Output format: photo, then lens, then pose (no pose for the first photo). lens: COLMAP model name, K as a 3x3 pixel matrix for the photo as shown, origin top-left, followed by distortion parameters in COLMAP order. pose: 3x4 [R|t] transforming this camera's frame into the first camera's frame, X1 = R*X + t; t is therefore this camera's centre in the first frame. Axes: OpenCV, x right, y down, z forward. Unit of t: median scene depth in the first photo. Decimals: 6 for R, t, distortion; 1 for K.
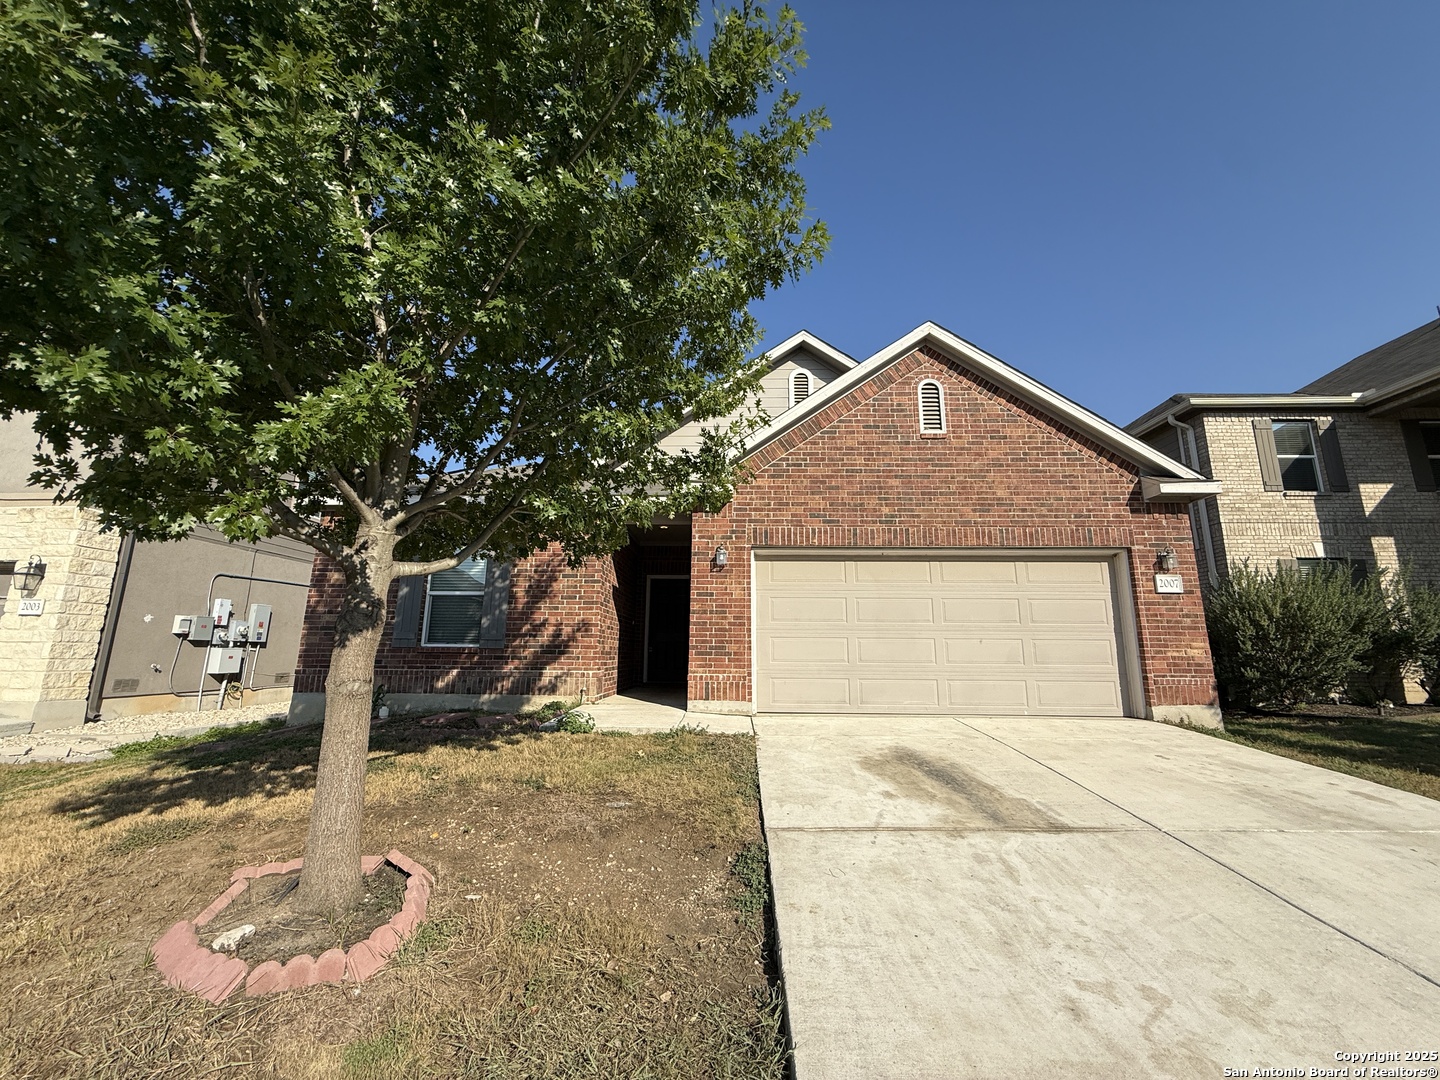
lens RADIAL K [[572.5, 0, 717.4], [0, 572.5, 538.8], [0, 0, 1]] dist [0.000804, -0.000187]
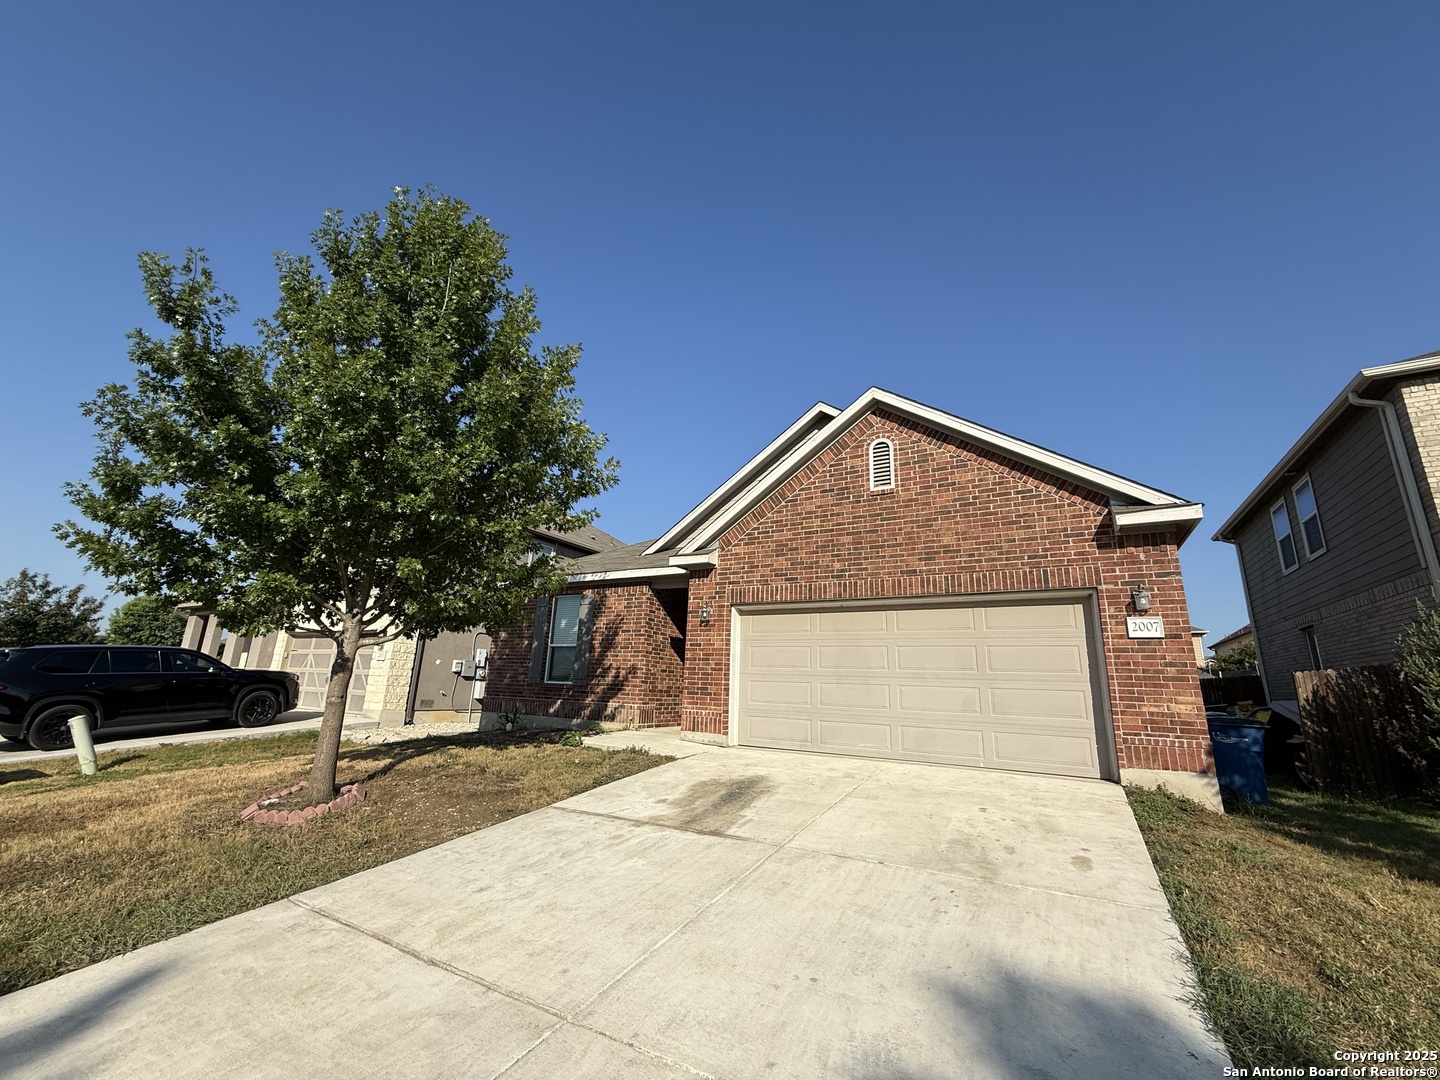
lens RADIAL K [[572.5, 0, 716.5], [0, 572.5, 538.8], [0, 0, 1]] dist [0.000804, -0.000187]
pose [[0.877327, -0.097878, -0.469806, 0.594124], [0.064953, 0.994190, -0.085831, -0.021331], [0.475477, 0.044787, 0.878587, -0.077757]]
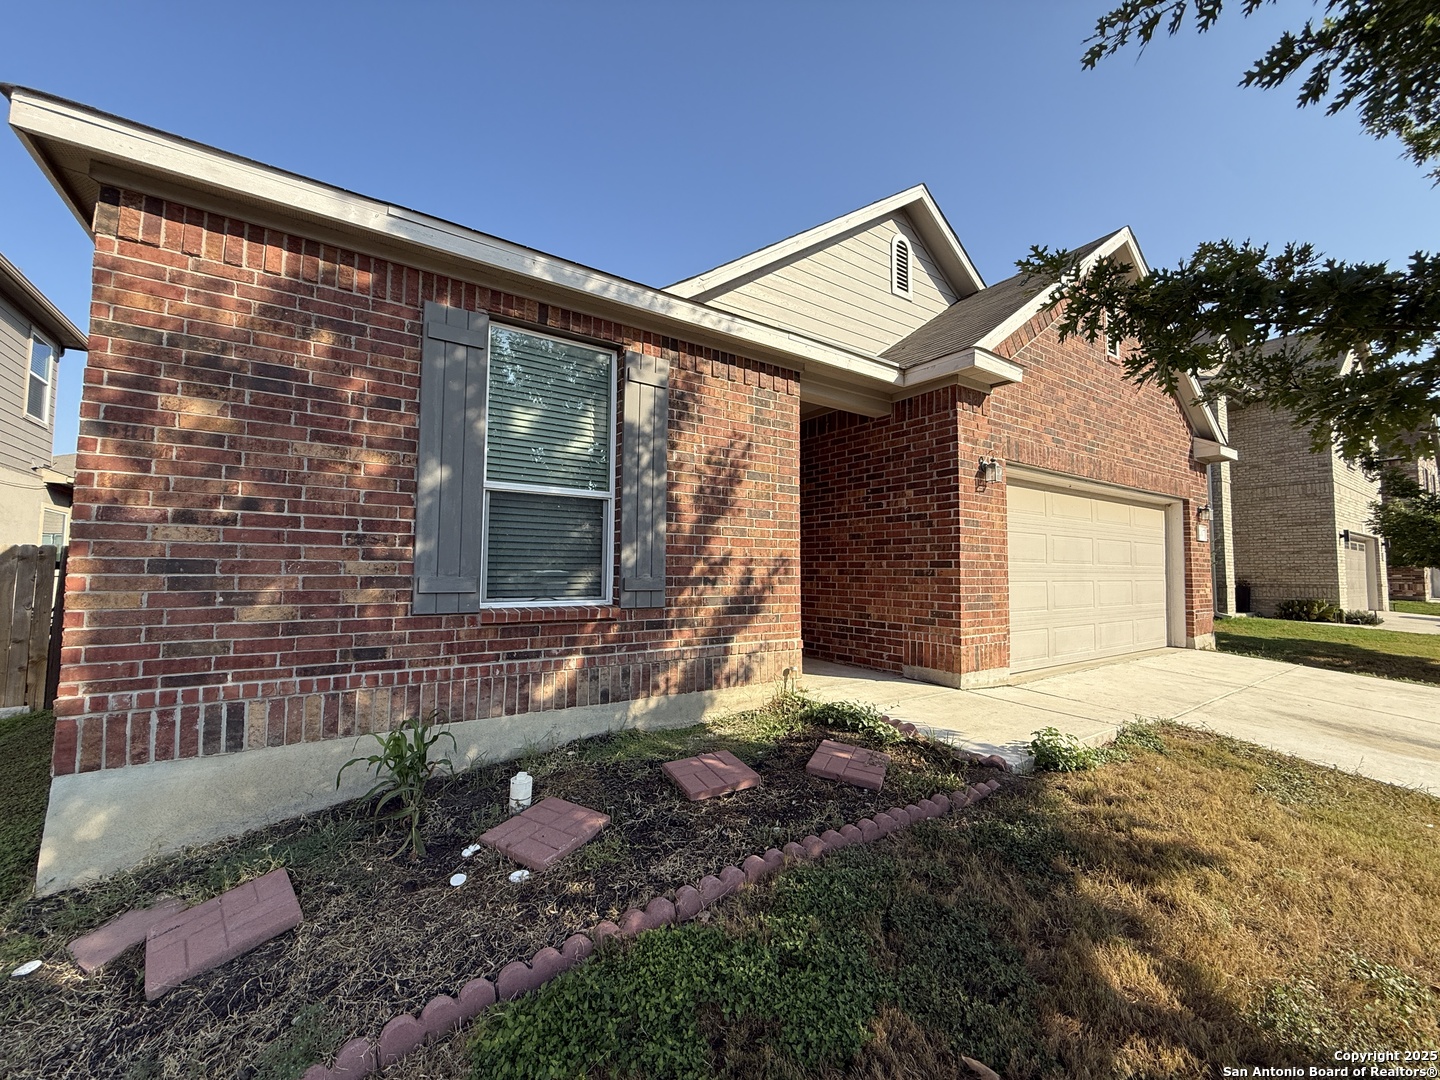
lens RADIAL K [[572.5, 0, 716.7], [0, 572.5, 538.7], [0, 0, 1]] dist [0.000804, -0.000187]
pose [[0.811653, 0.031070, 0.583313, -0.646406], [-0.114166, 0.987764, 0.106244, 0.072961], [-0.572875, -0.152827, 0.805269, 0.582856]]
